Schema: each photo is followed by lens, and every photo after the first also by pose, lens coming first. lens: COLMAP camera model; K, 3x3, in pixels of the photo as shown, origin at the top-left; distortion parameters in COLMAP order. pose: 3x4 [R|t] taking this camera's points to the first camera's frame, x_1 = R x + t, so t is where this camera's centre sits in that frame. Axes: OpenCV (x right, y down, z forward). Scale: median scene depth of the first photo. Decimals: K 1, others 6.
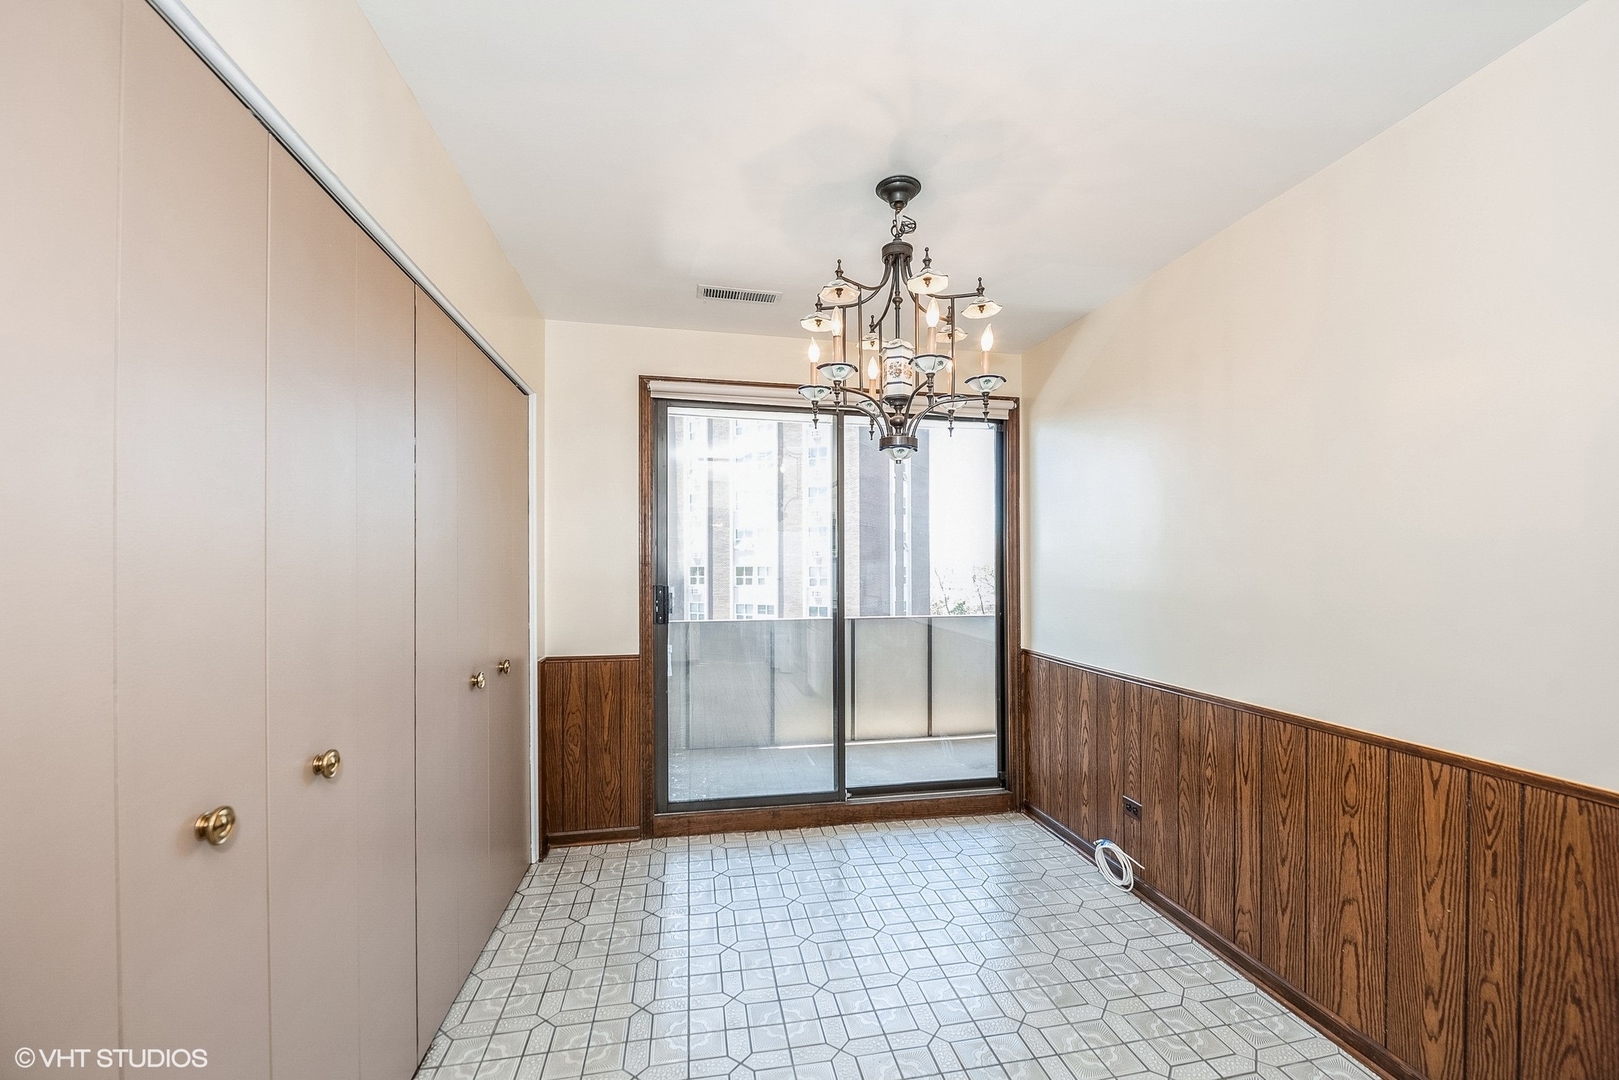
lens RADIAL K [[649.3, 0, 824.3], [0, 649.3, 571.3], [0, 0, 1]] dist [0.000555, -0.000091]
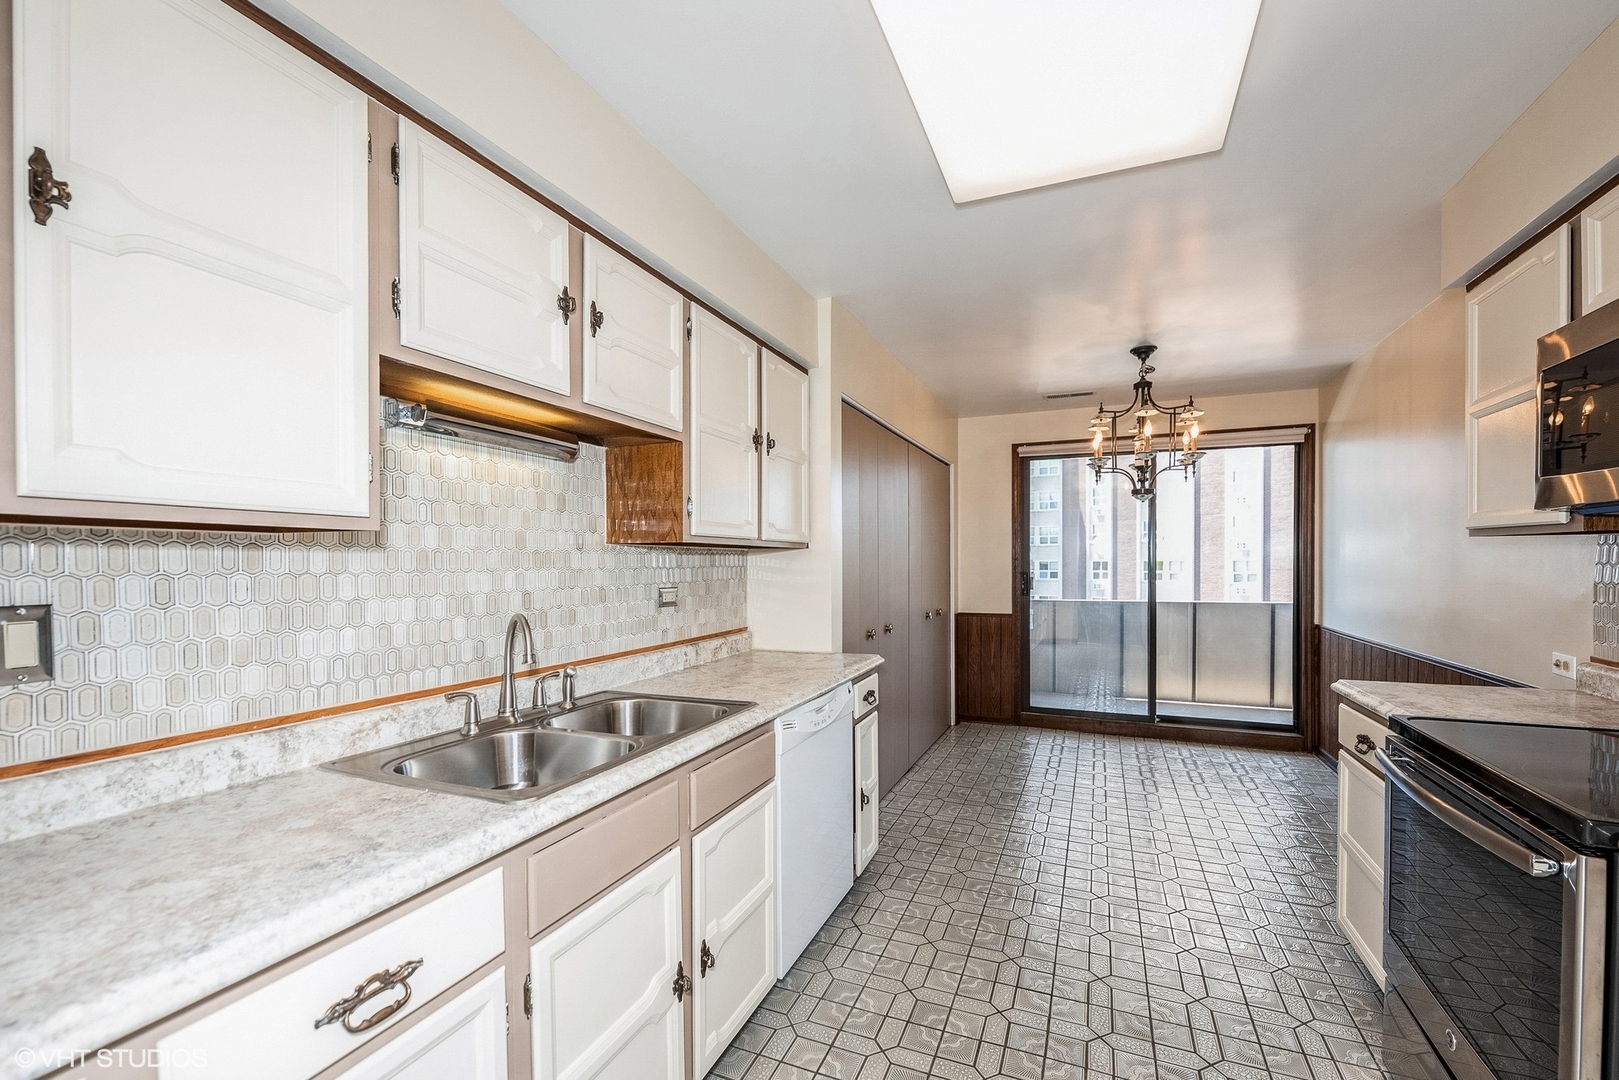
lens RADIAL K [[649.3, 0, 824.3], [0, 649.3, 571.3], [0, 0, 1]] dist [0.000555, -0.000091]
pose [[0.823095, 0.003481, -0.567893, 0.257166], [0.000951, 0.999971, 0.007508, 0.007190], [0.567903, -0.006720, 0.823068, -0.622898]]
